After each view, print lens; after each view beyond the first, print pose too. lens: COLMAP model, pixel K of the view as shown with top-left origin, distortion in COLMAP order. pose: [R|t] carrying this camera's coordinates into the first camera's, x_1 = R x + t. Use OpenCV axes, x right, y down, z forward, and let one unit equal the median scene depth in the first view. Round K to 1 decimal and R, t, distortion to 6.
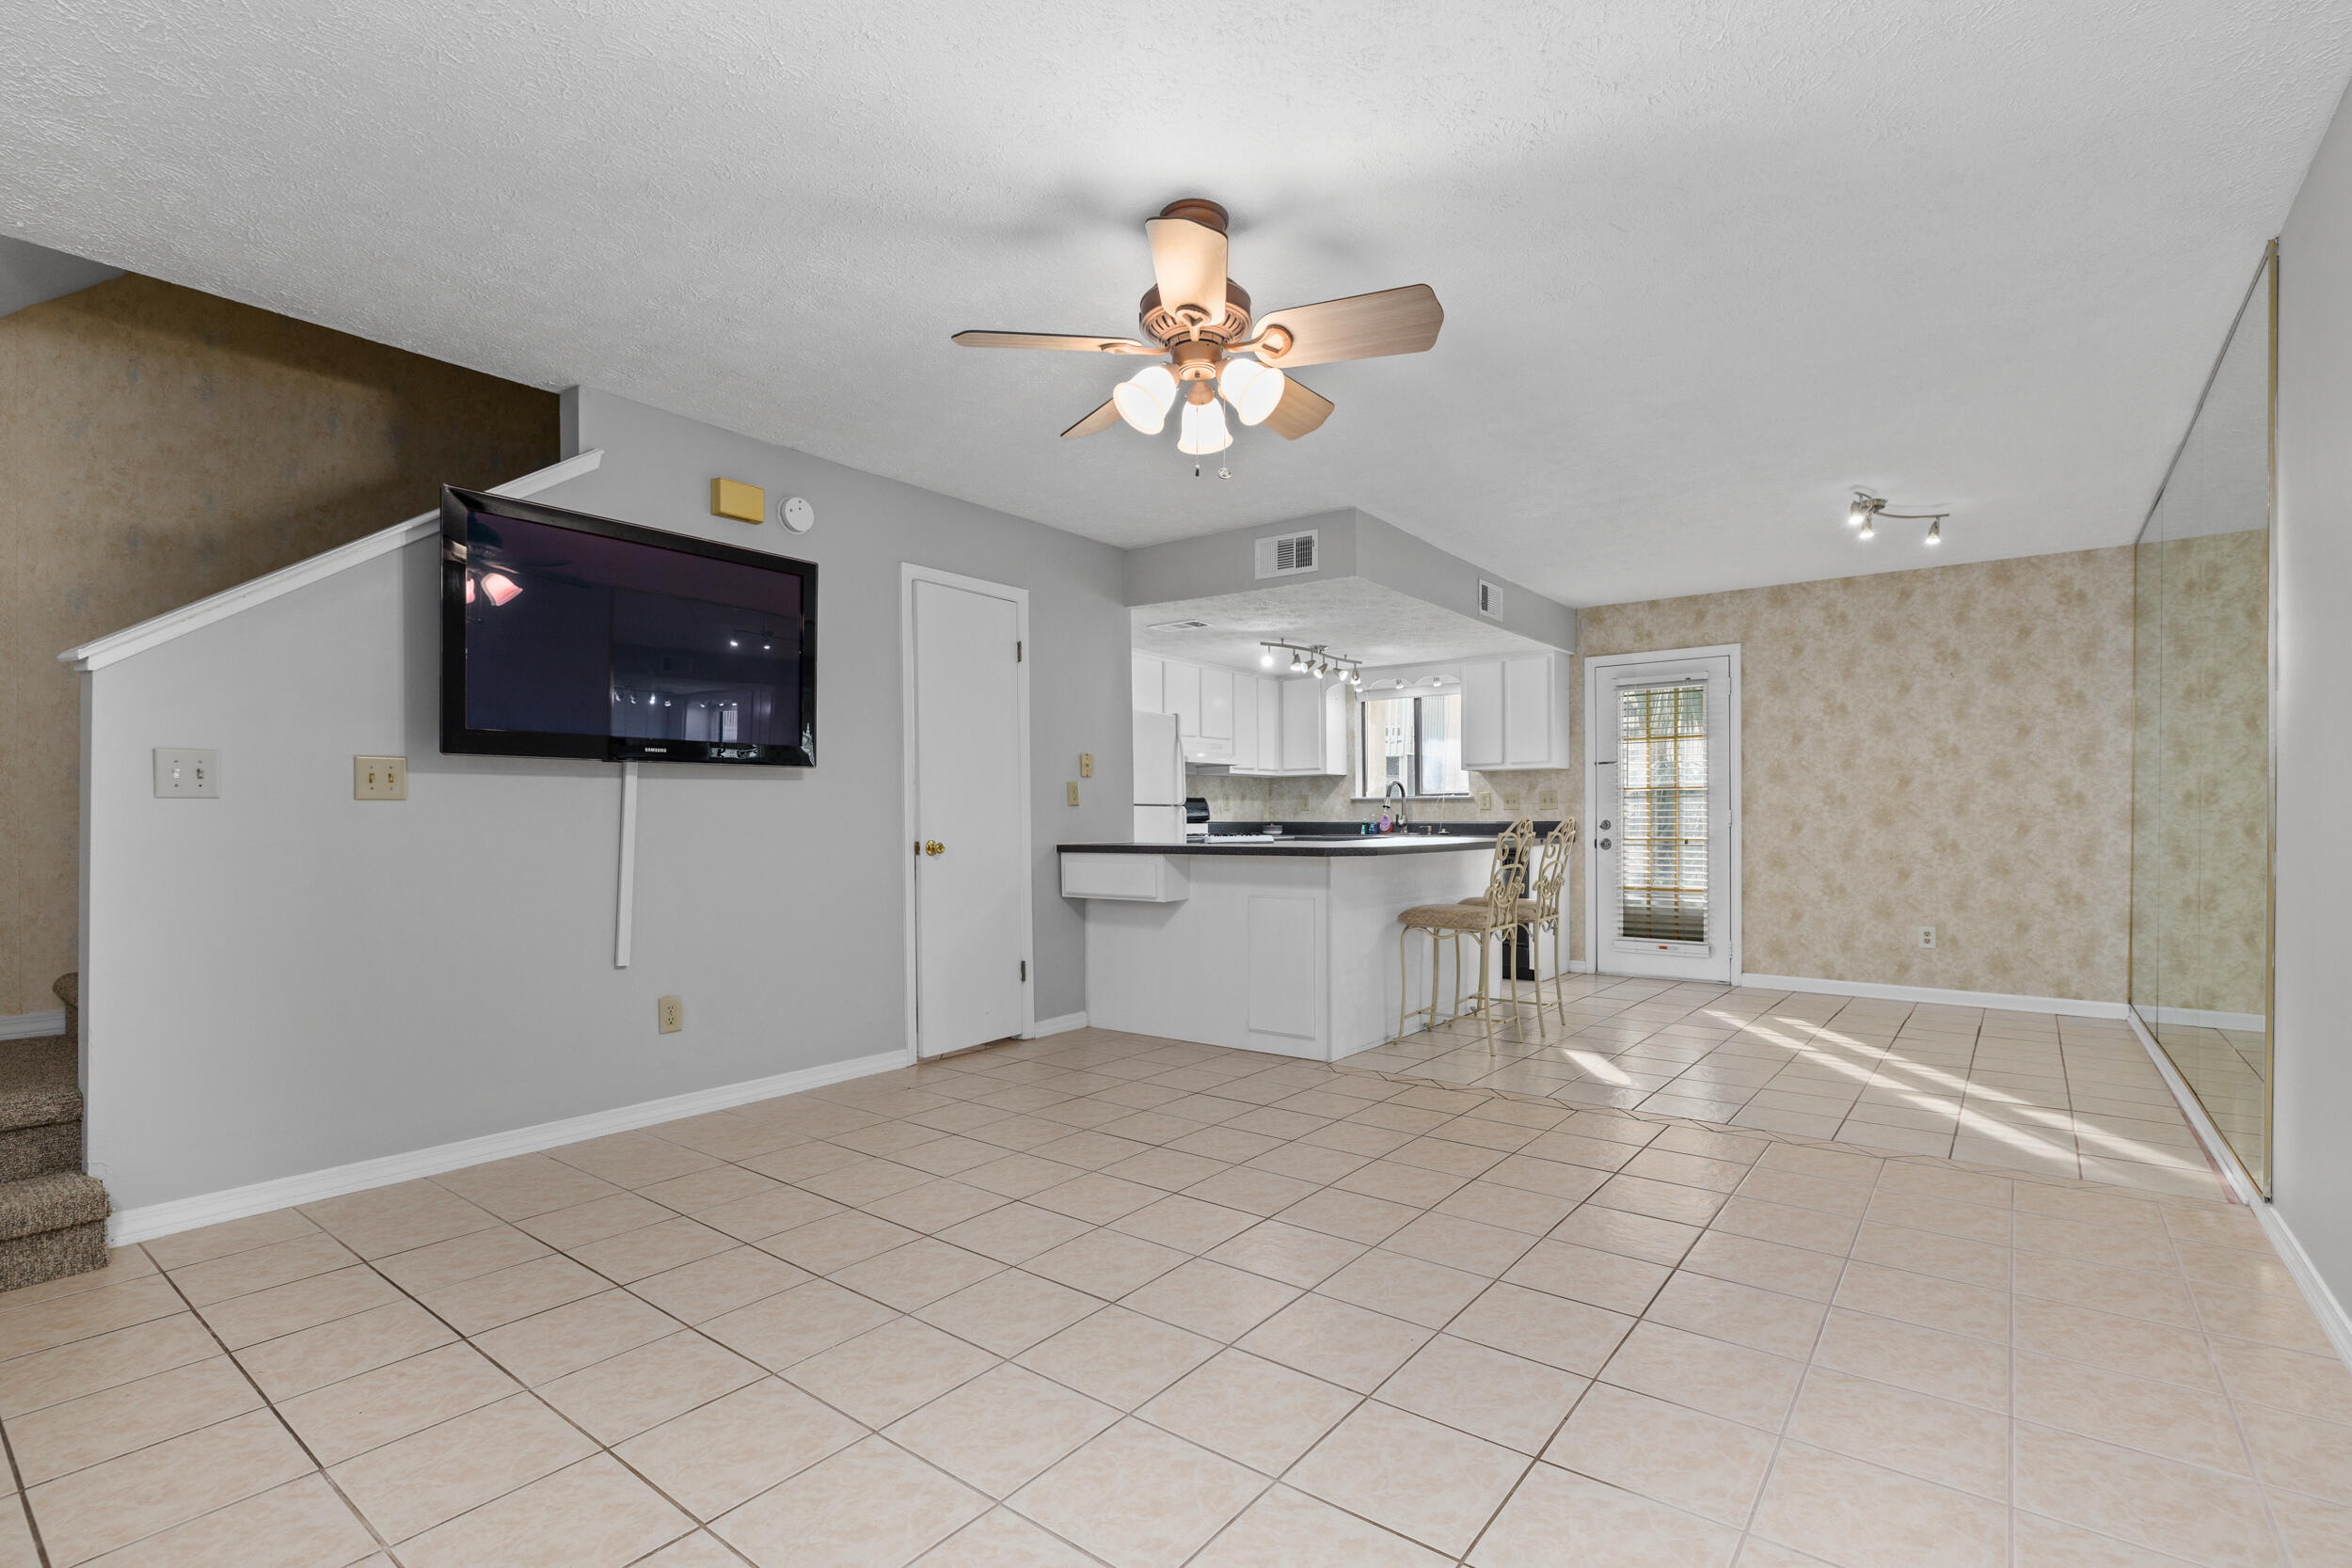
lens RADIAL K [[1082.0, 0, 1178.0], [0, 1082.0, 827.5], [0, 0, 1]] dist [-0.000137, -0.000018]
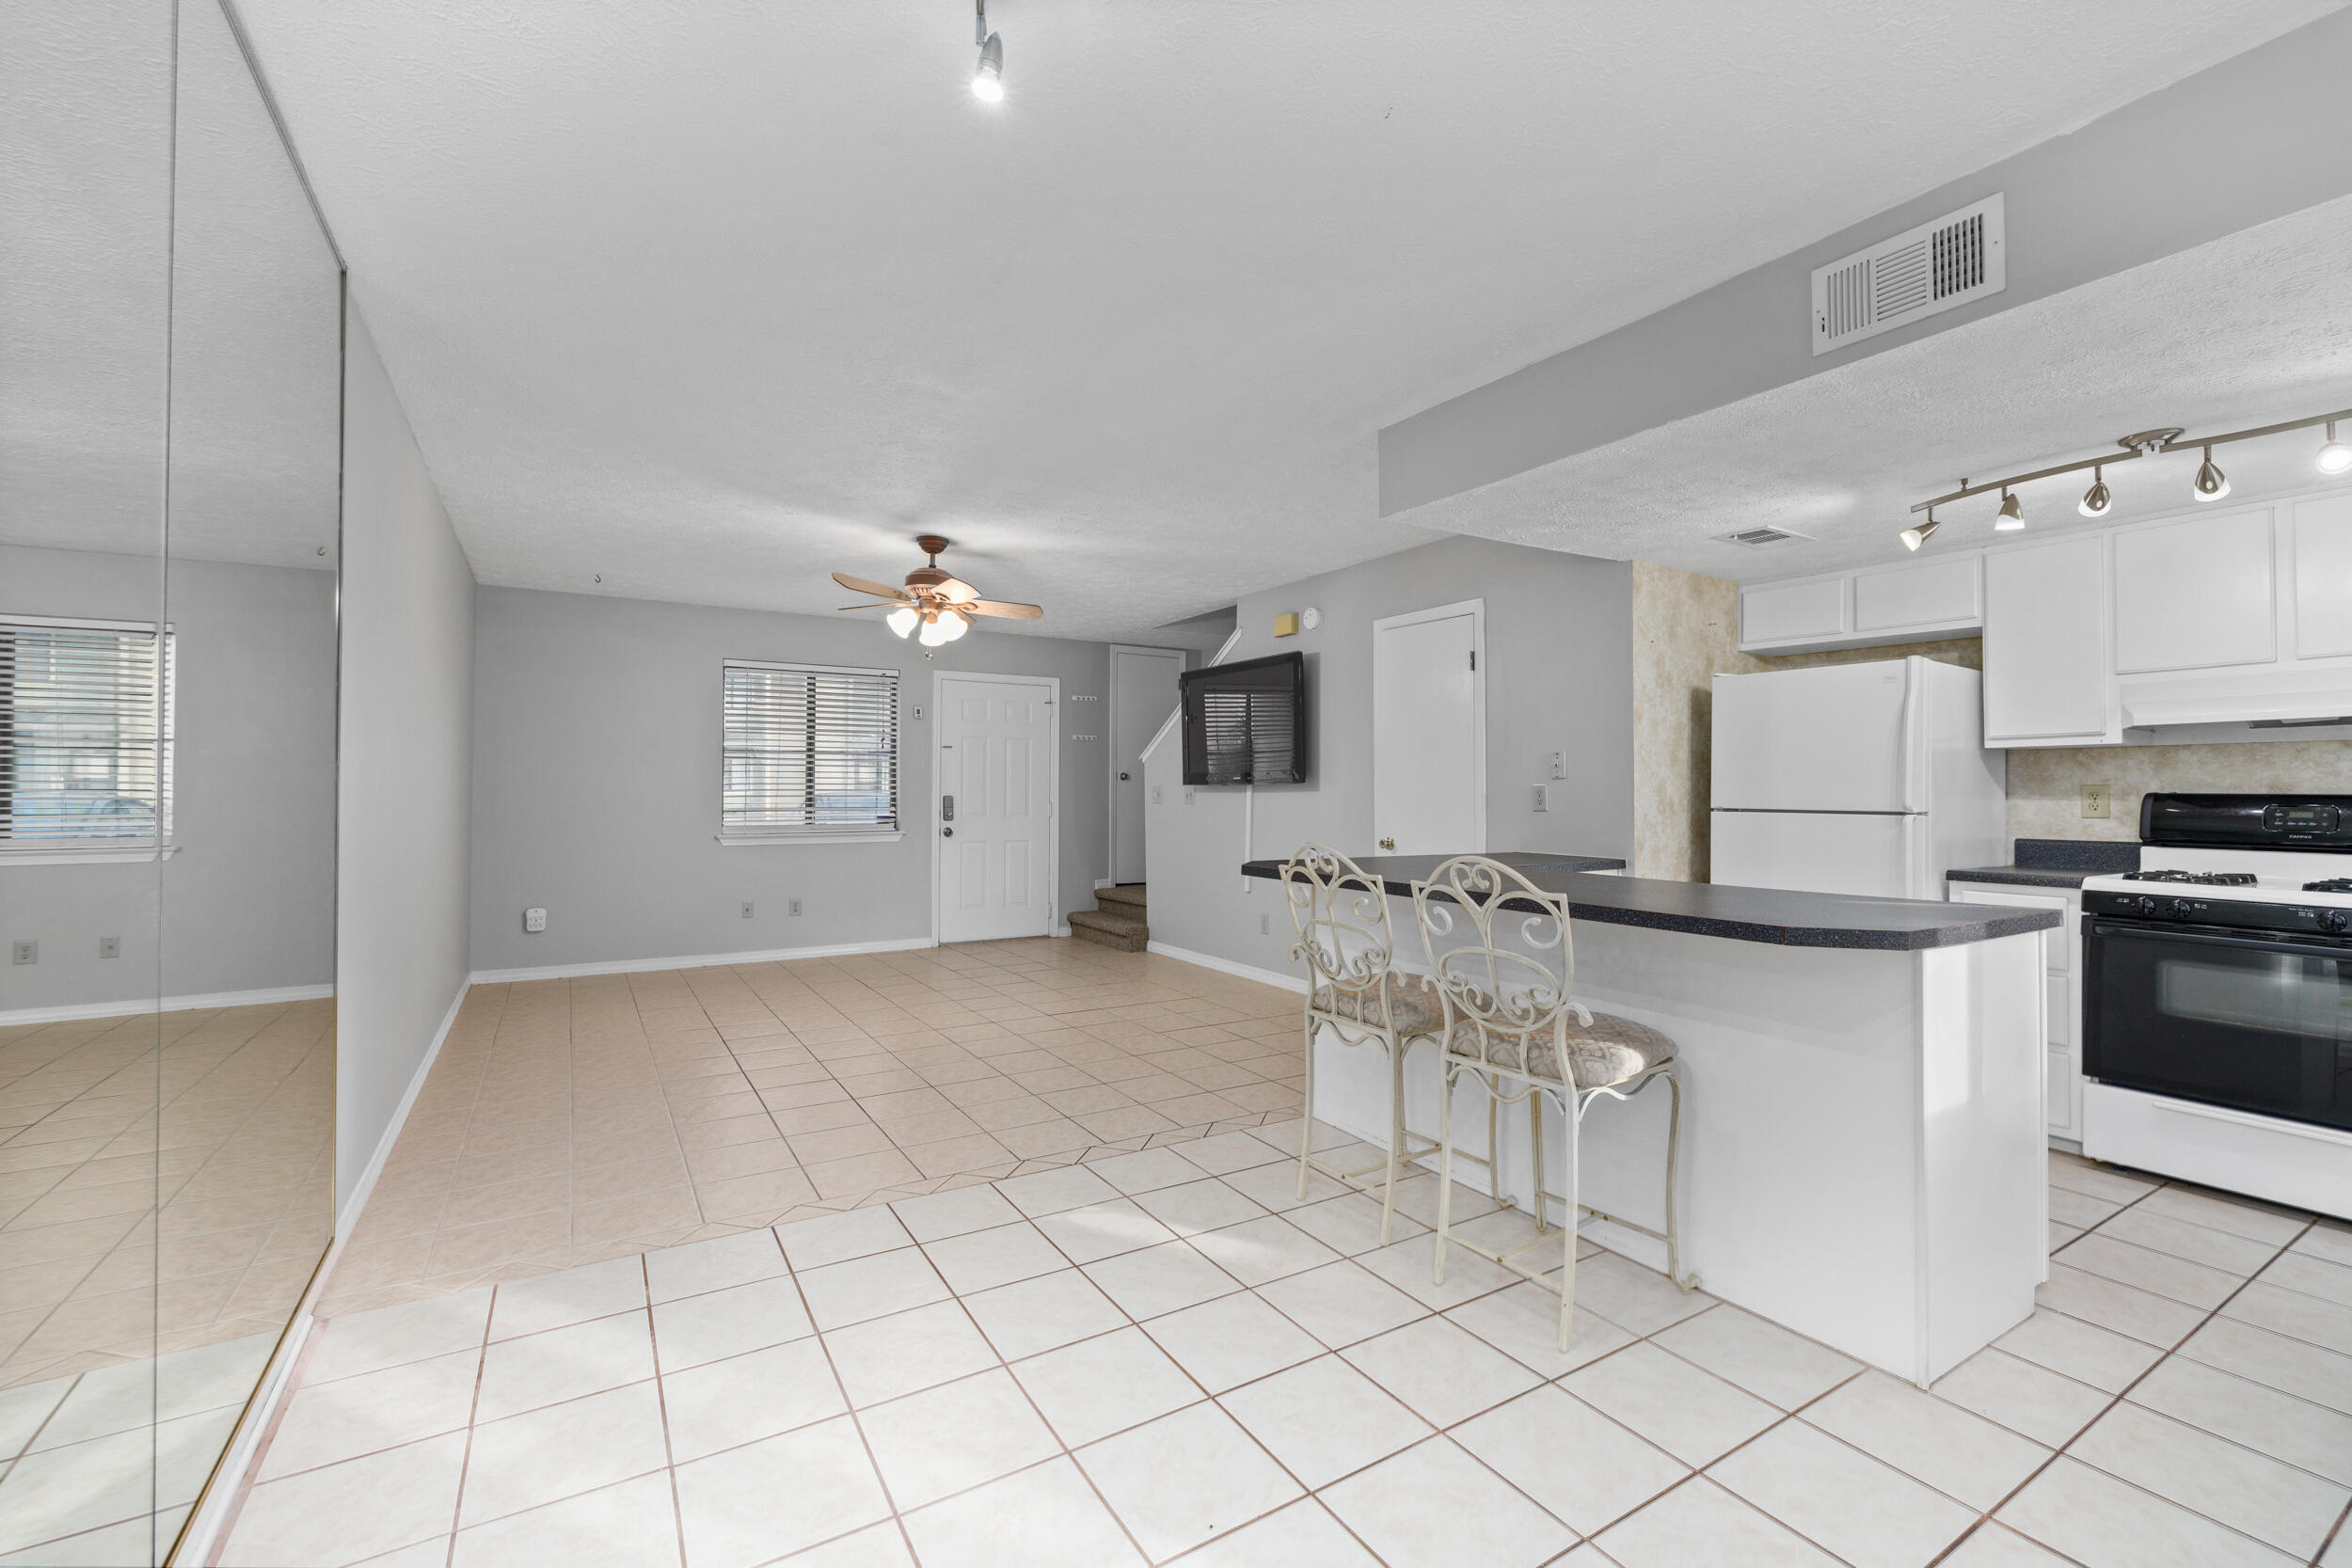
lens RADIAL K [[988.8, 0, 1180.1], [0, 988.8, 780.3], [0, 0, 1]] dist [-0.000261, -0.000281]
pose [[-0.347812, -0.007419, -0.937535, 1.032308], [-0.008821, 0.999950, -0.004640, -0.052258], [0.937523, 0.006656, -0.347860, 1.324648]]
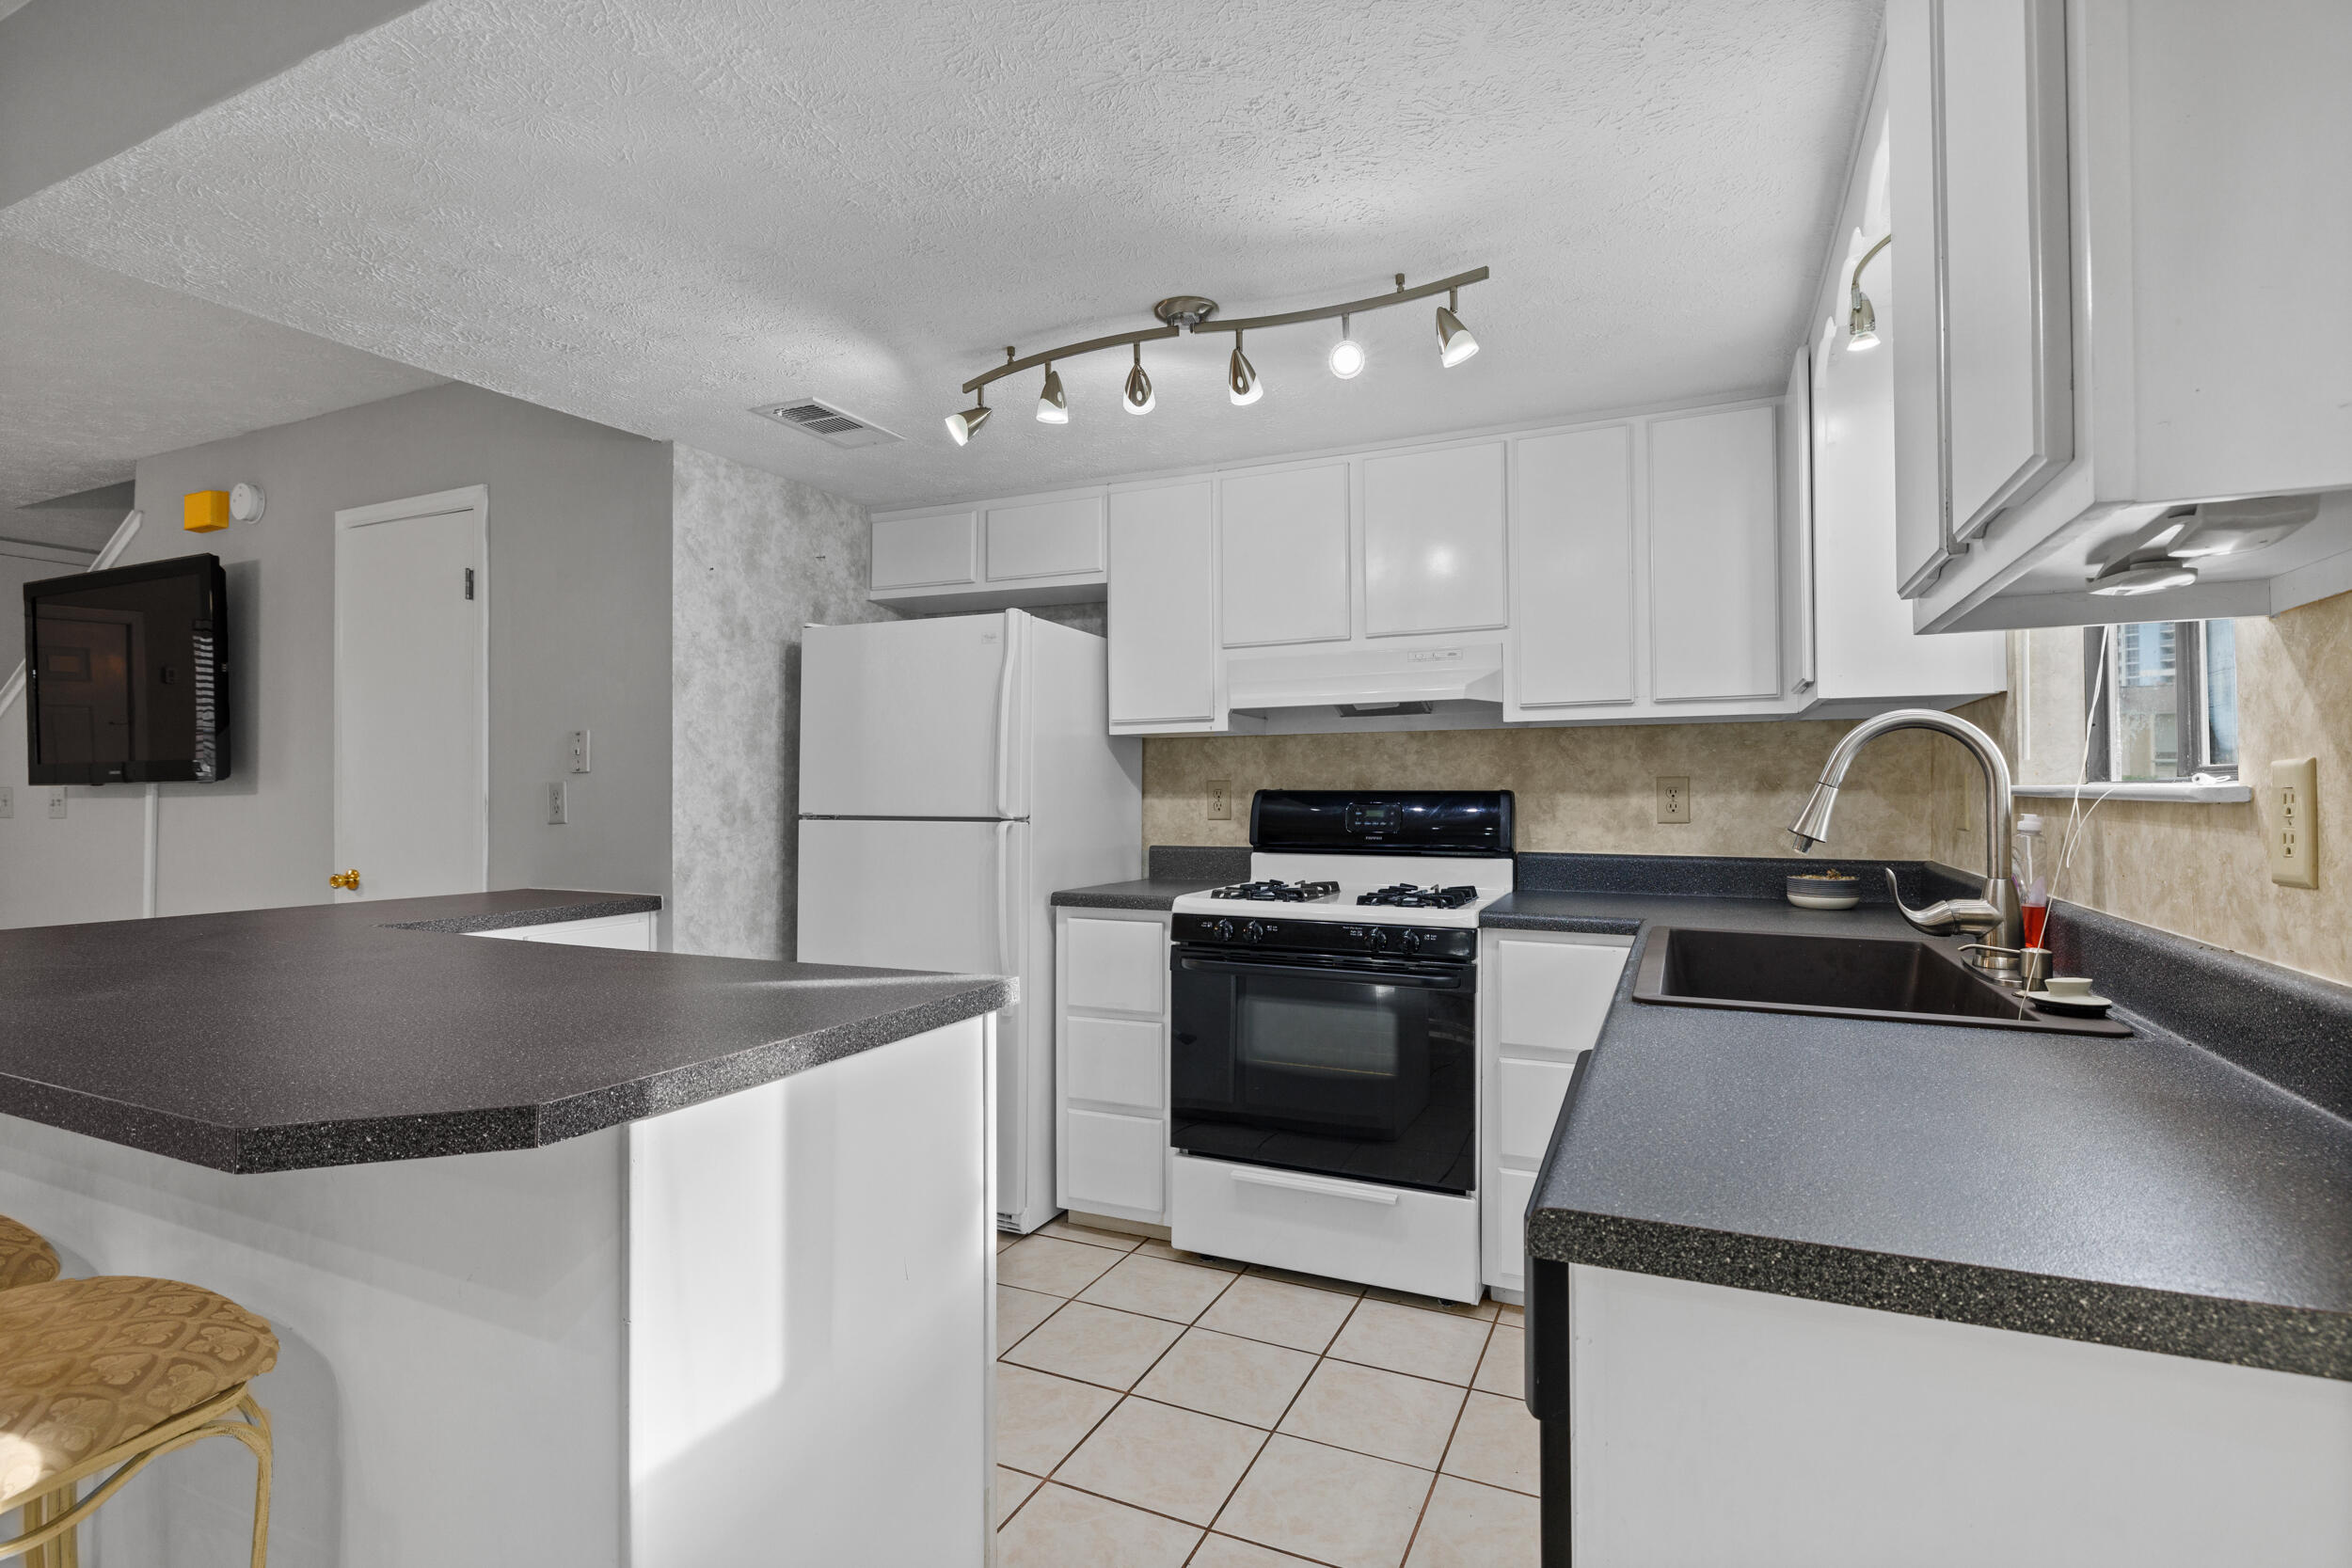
lens RADIAL K [[1115.8, 0, 1176.0], [0, 1115.8, 784.0], [0, 0, 1]] dist [-0.003226, -0.000269]
pose [[0.222510, -0.001256, -0.974930, 0.737931], [-0.004625, 0.999987, -0.002344, -0.054820], [0.974919, 0.005031, 0.222501, 1.564634]]
